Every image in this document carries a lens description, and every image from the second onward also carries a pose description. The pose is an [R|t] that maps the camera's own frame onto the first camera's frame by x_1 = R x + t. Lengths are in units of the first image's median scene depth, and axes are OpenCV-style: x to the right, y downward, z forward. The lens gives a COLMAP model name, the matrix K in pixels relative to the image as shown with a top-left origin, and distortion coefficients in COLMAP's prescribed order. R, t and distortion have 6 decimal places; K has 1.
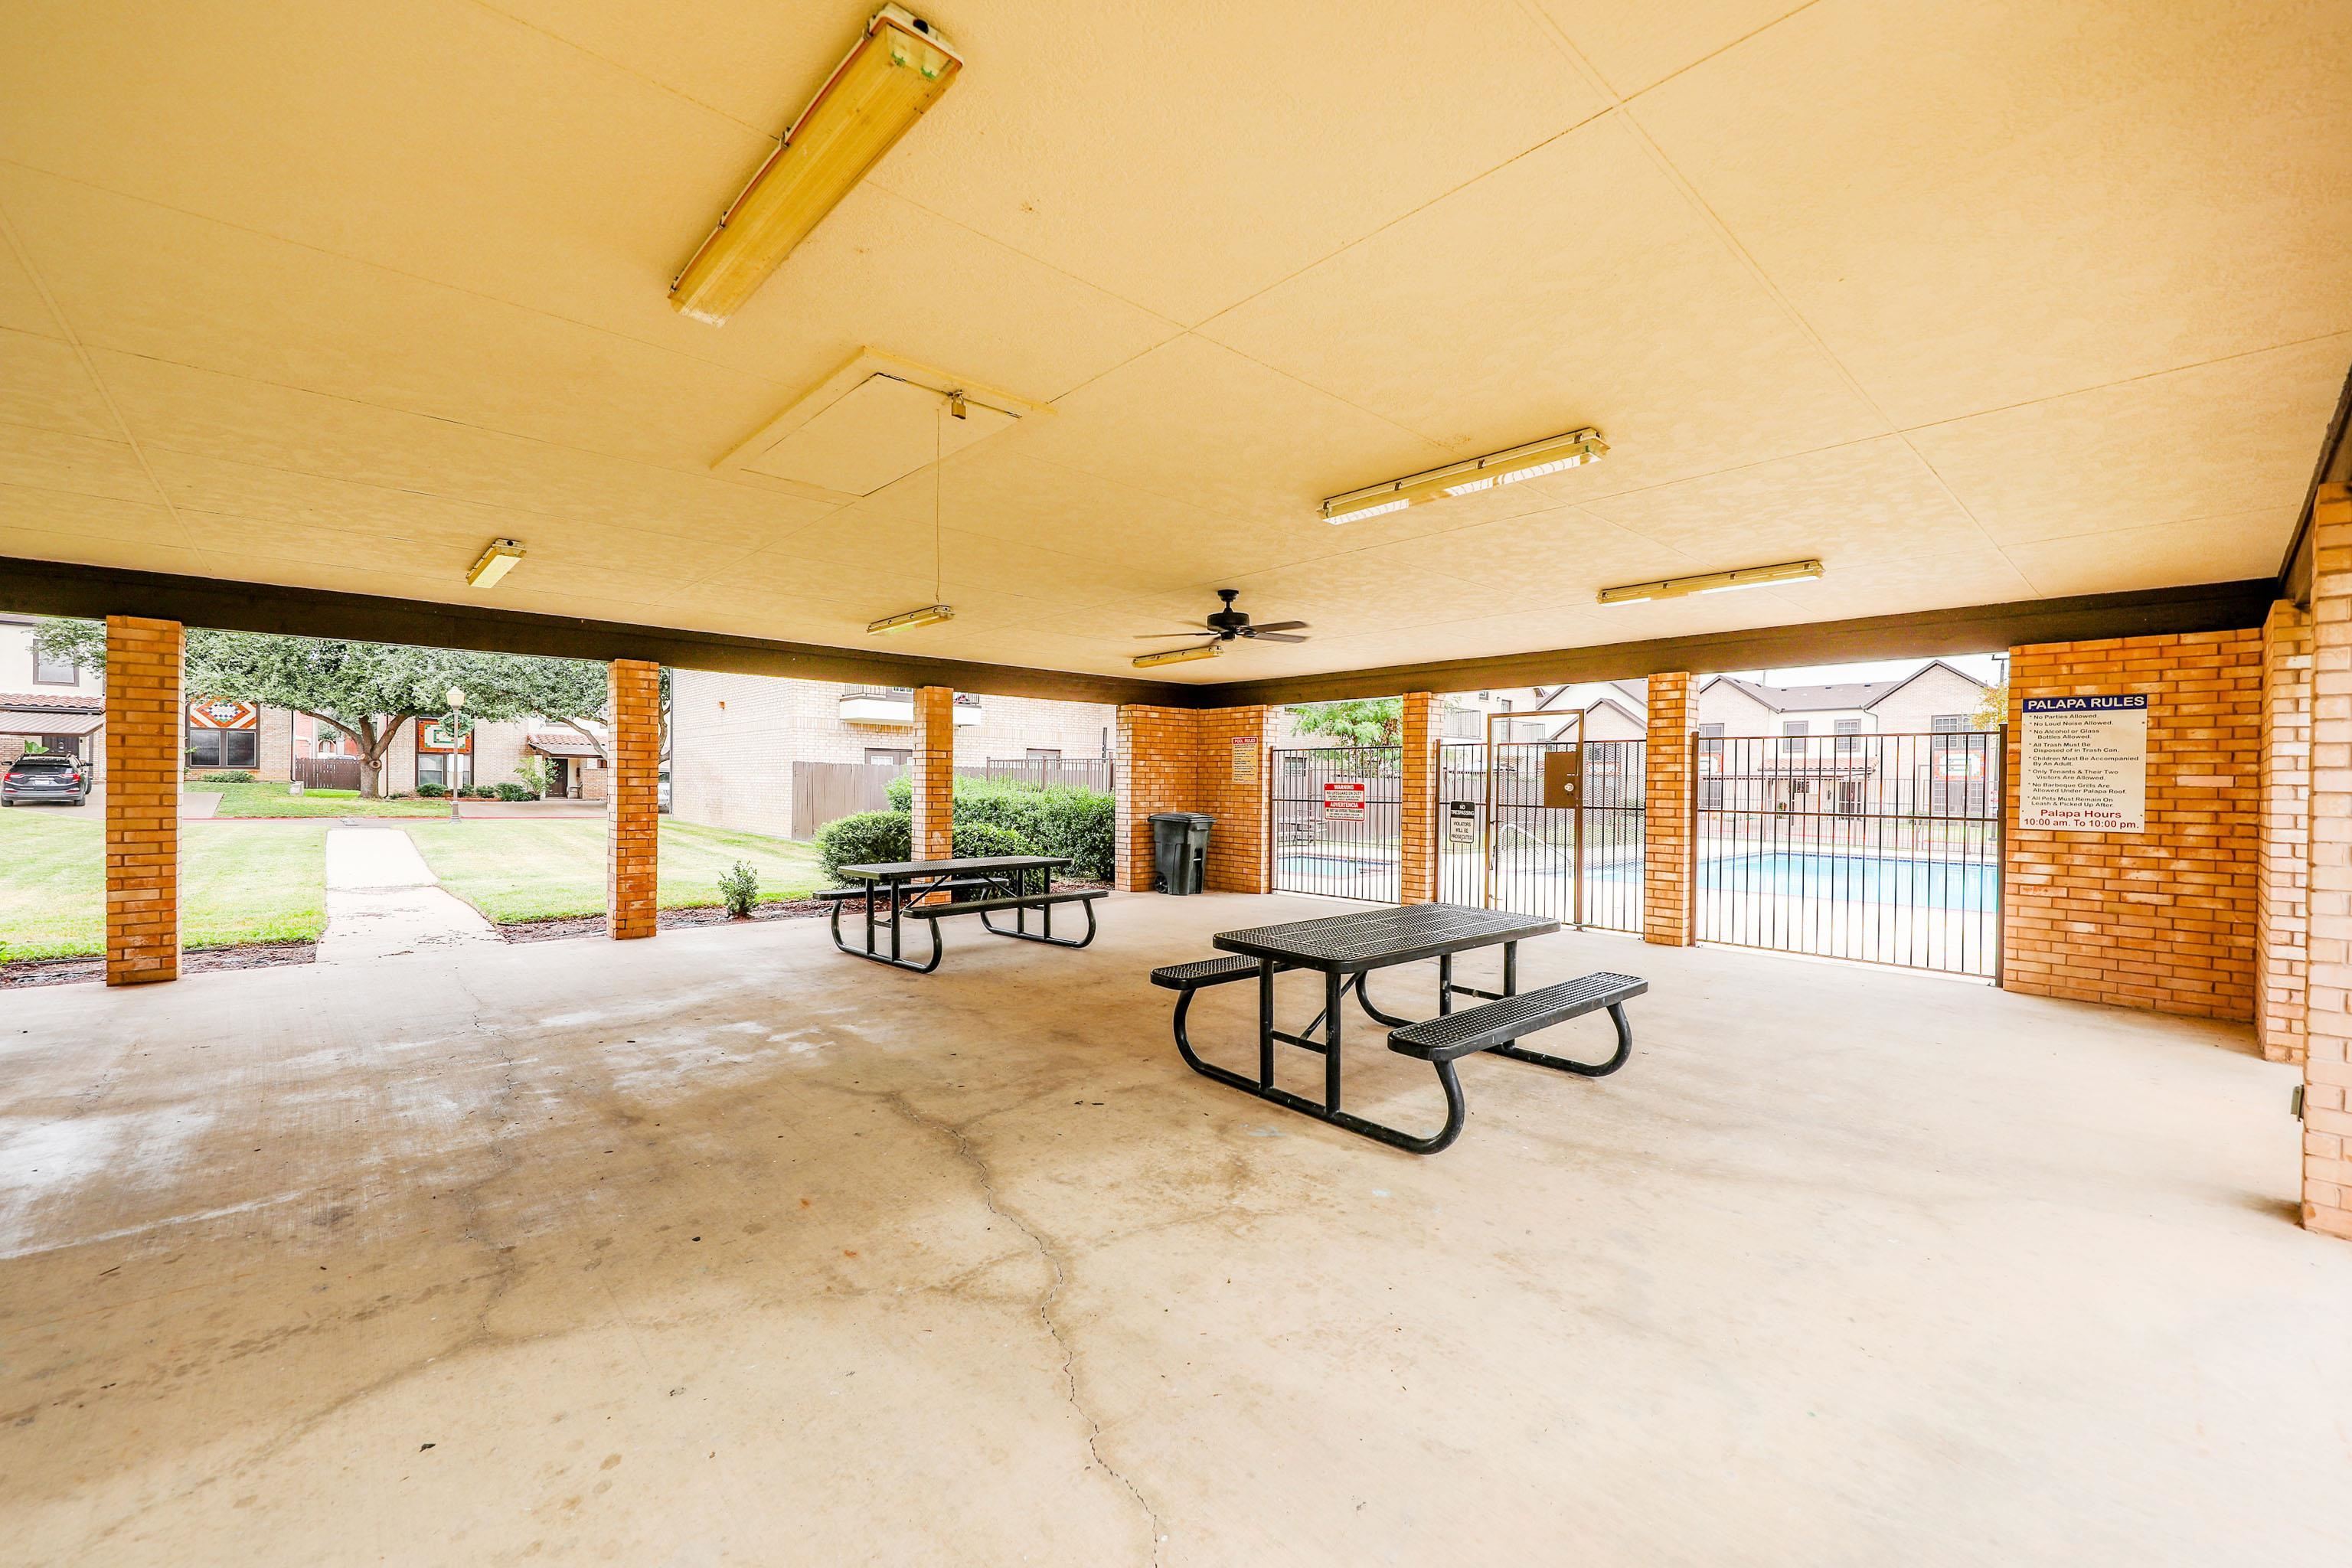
lens RADIAL K [[946.3, 0, 1186.8], [0, 946.3, 779.9], [0, 0, 1]] dist [0.000960, -0.000236]
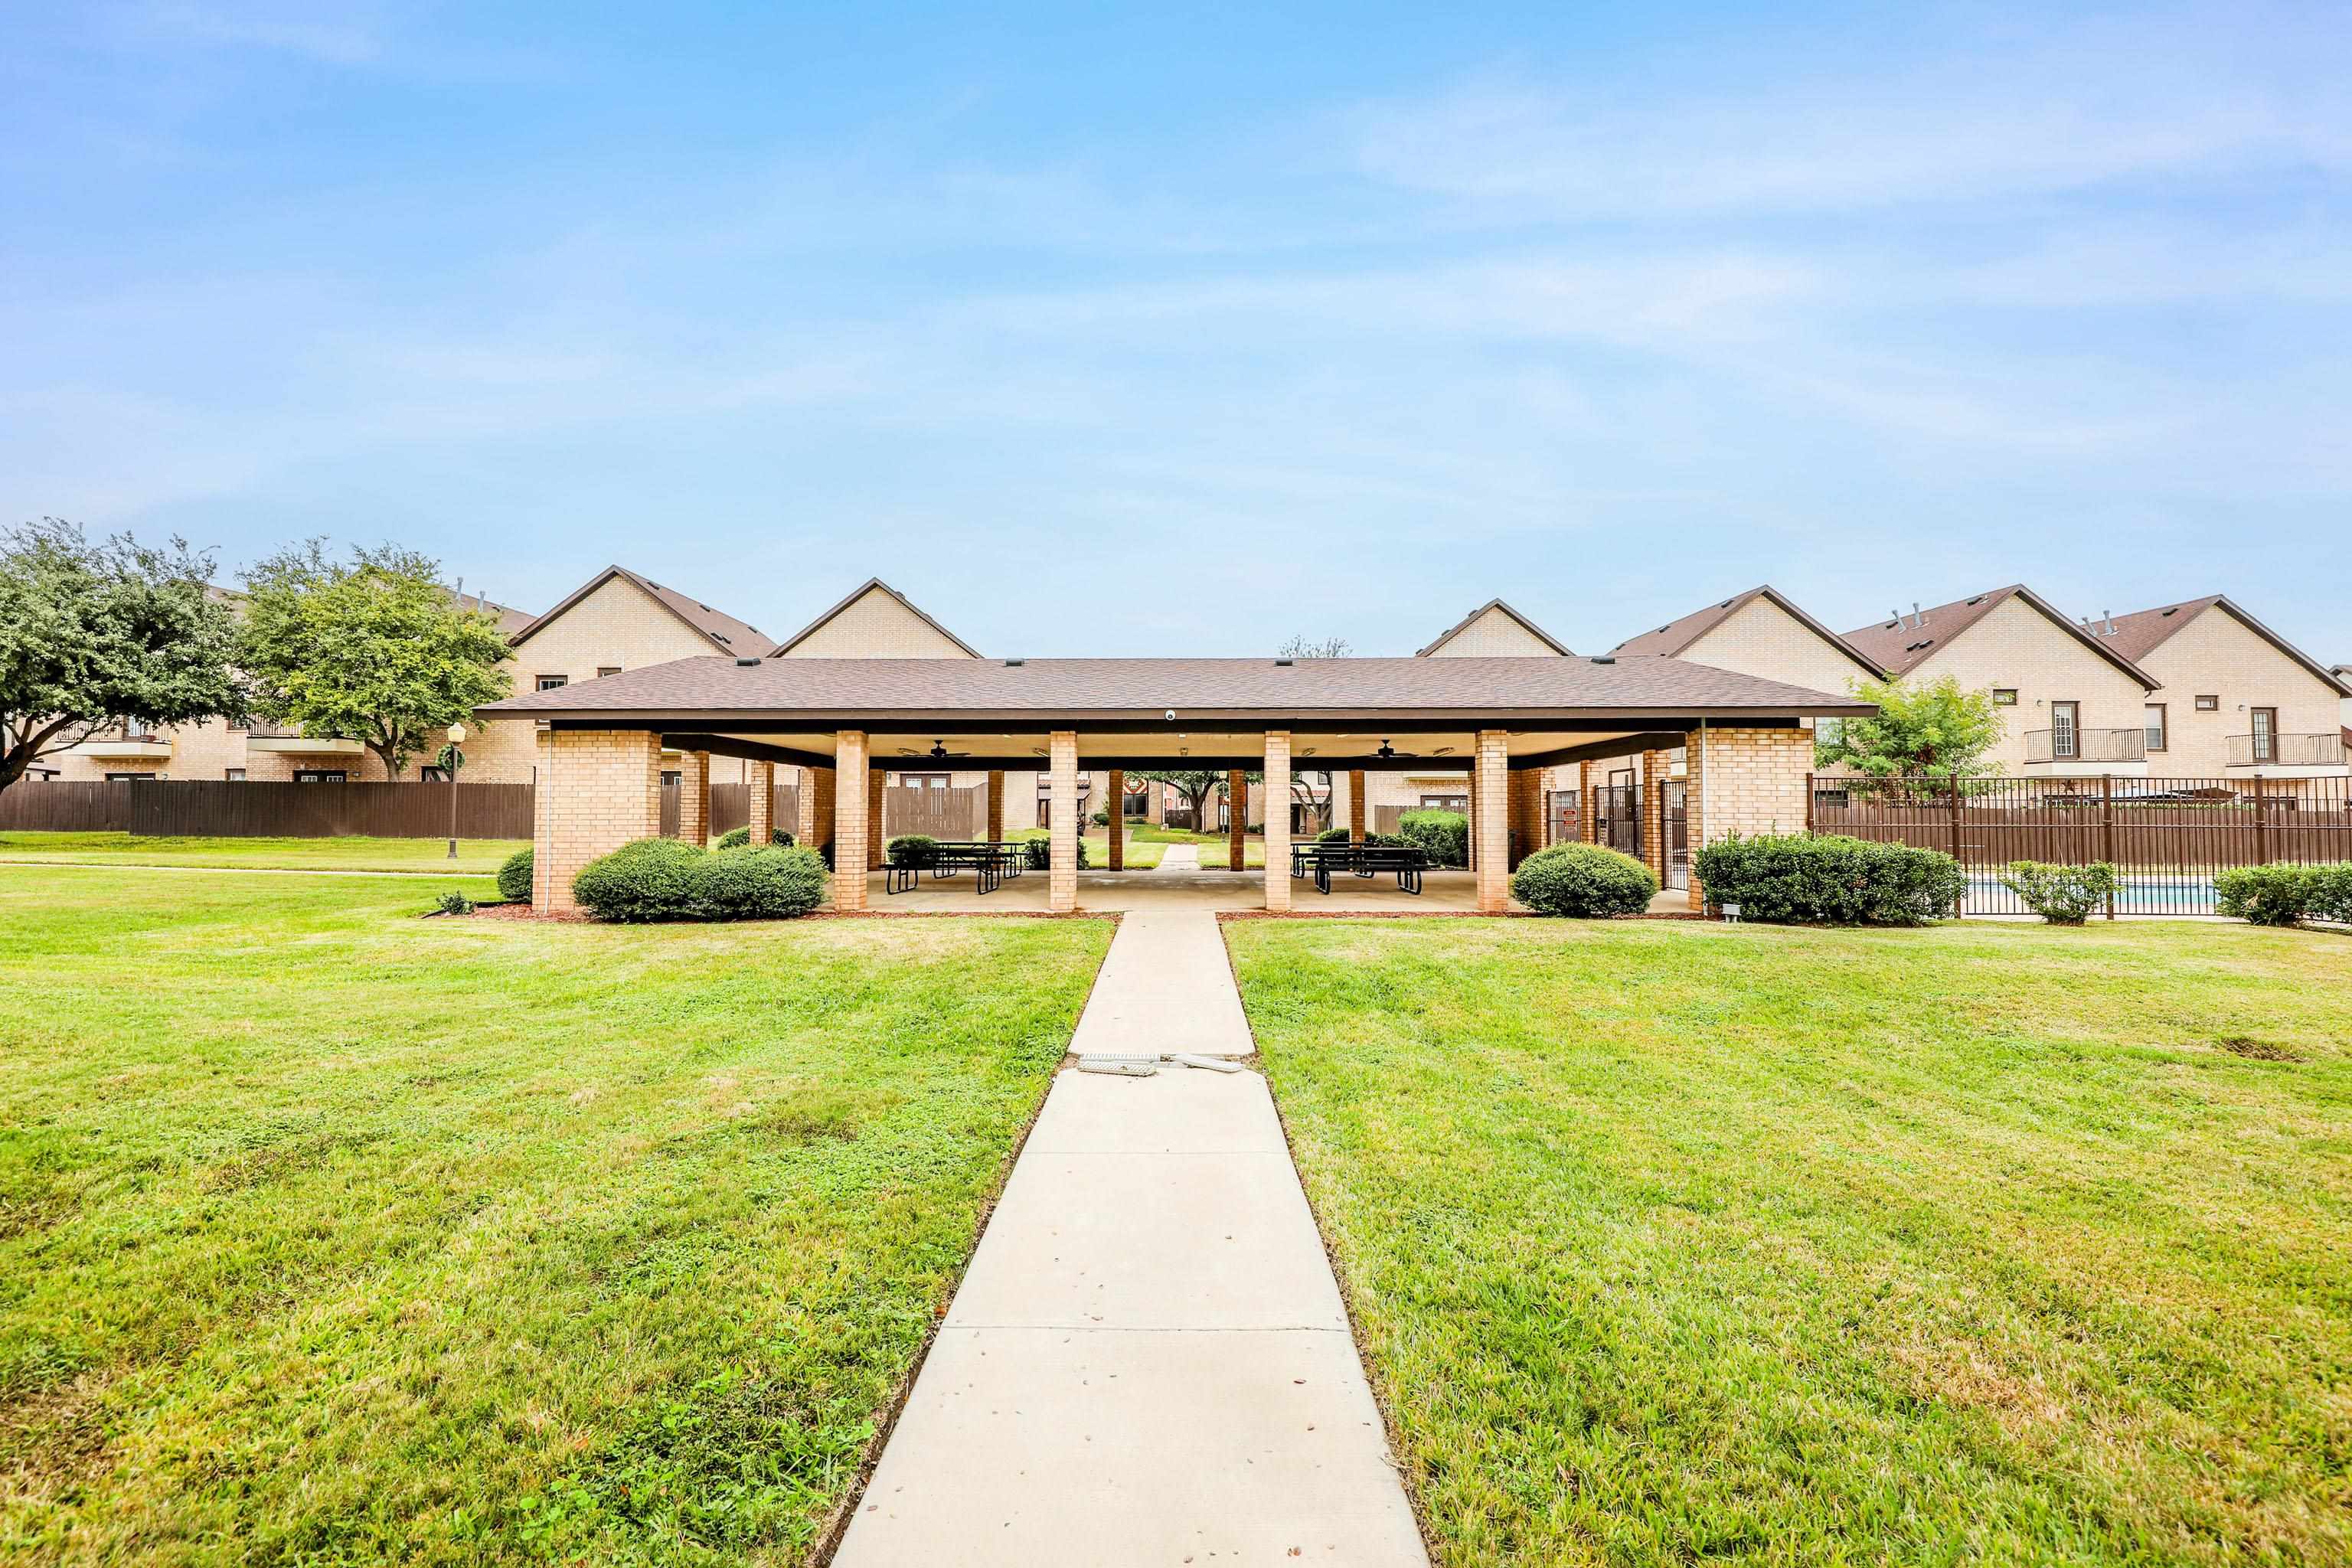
lens RADIAL K [[946.3, 0, 1186.8], [0, 946.3, 779.9], [0, 0, 1]] dist [0.000960, -0.000236]
pose [[0.735285, -0.039276, -0.676619, 0.370535], [0.006424, 0.998678, -0.050991, 0.014095], [0.677727, 0.033146, 0.734566, -0.353254]]
